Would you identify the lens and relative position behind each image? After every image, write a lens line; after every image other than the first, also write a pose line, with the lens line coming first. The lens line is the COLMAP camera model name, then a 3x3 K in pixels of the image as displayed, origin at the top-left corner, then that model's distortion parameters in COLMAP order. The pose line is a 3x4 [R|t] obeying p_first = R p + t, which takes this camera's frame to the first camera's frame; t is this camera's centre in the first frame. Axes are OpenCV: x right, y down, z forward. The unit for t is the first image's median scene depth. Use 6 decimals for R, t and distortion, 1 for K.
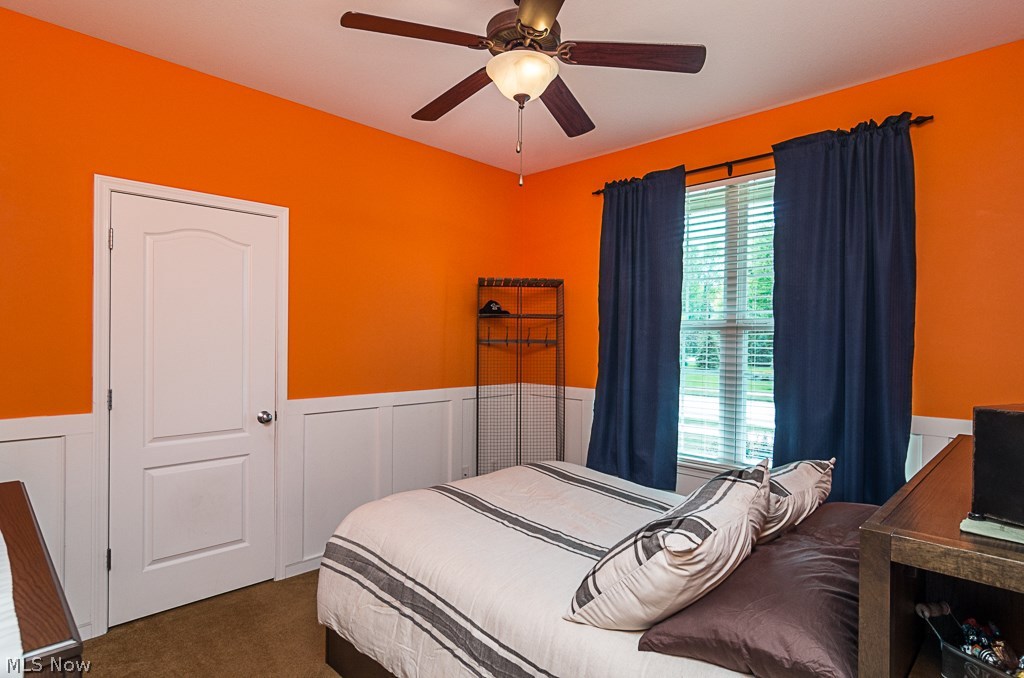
lens RADIAL K [[545.1, 0, 515.2], [0, 545.1, 341.2], [0, 0, 1]] dist [0.001098, 0.001380]
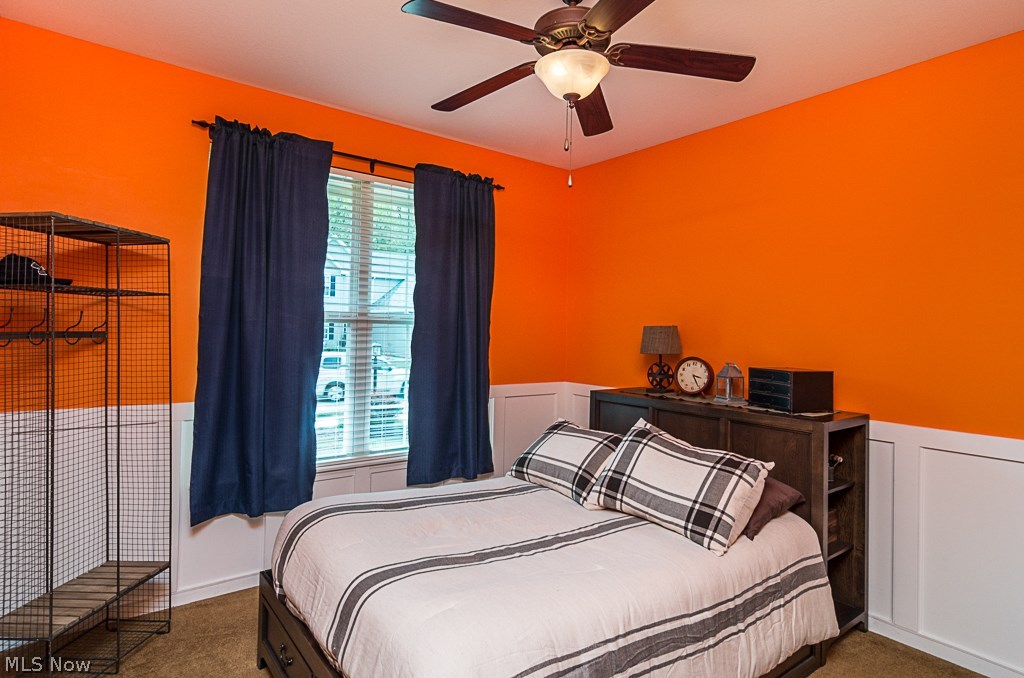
lens RADIAL K [[551.5, 0, 511.4], [0, 551.5, 325.6], [0, 0, 1]] dist [-0.015862, 0.000086]
pose [[0.144931, 0.004215, 0.989433, -0.586896], [-0.017213, 0.999850, -0.001738, -0.019888], [-0.989292, -0.016779, 0.144982, 0.588796]]
